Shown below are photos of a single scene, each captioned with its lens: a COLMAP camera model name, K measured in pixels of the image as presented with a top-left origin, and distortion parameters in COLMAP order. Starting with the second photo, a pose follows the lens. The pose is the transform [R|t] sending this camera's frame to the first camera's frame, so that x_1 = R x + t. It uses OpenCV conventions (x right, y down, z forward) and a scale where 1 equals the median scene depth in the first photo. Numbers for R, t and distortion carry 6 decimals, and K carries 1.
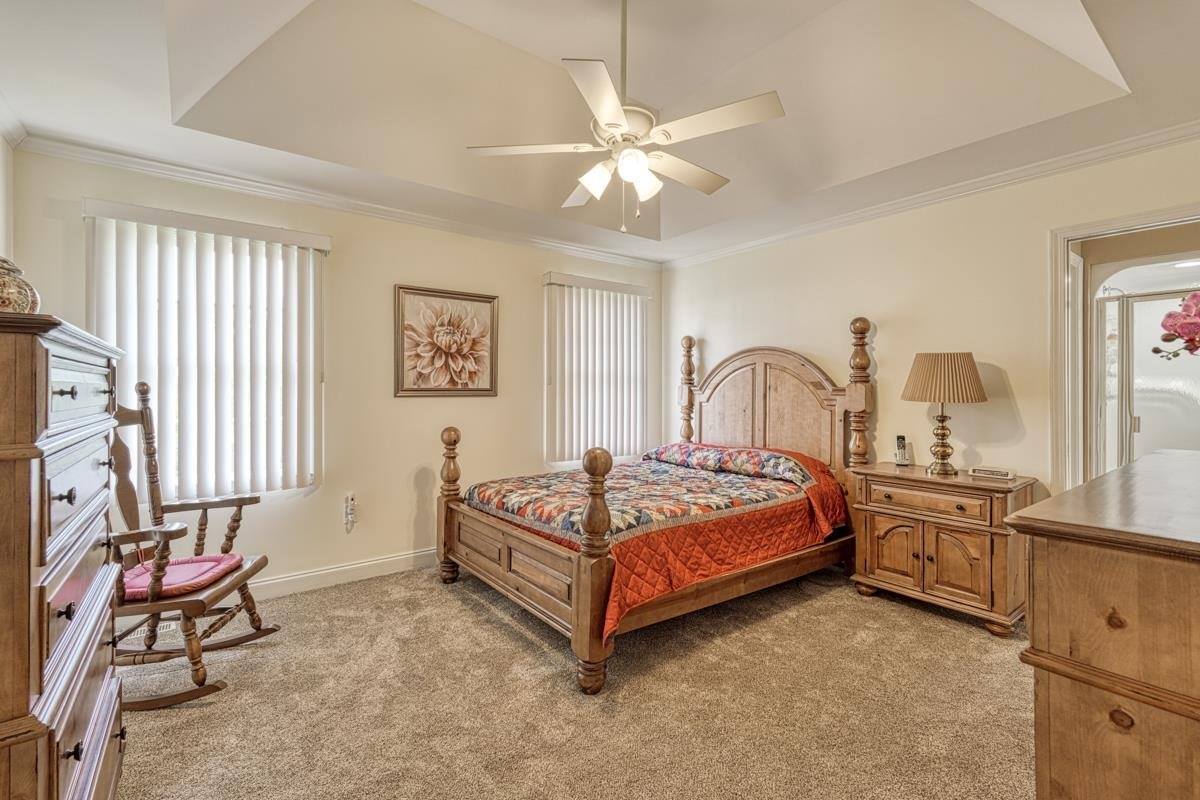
lens RADIAL K [[529.5, 0, 602.7], [0, 529.5, 394.0], [0, 0, 1]] dist [0.002544, 0.000288]
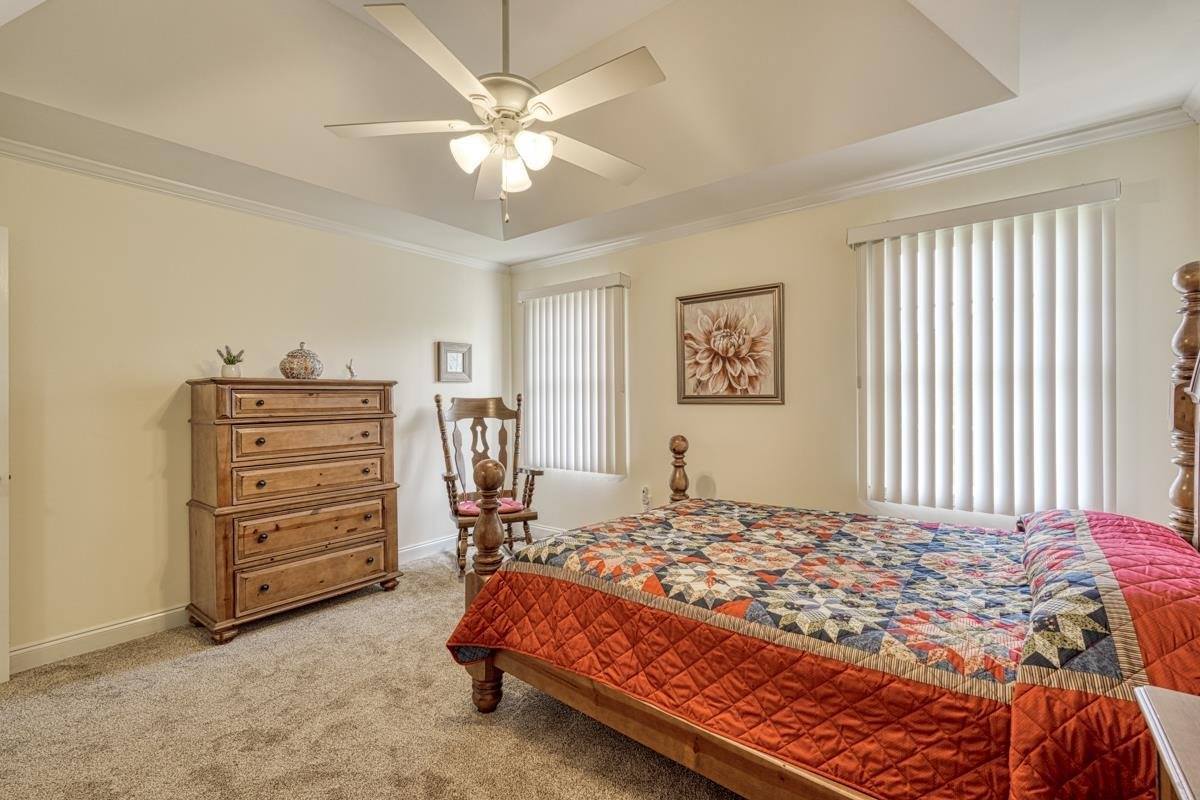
lens RADIAL K [[529.5, 0, 603.4], [0, 529.5, 399.2], [0, 0, 1]] dist [0.002544, 0.000288]
pose [[0.242584, 0.002113, -0.970128, 0.594107], [0.001770, 0.999995, 0.002620, -0.007017], [0.970129, -0.002353, 0.242579, 0.592427]]
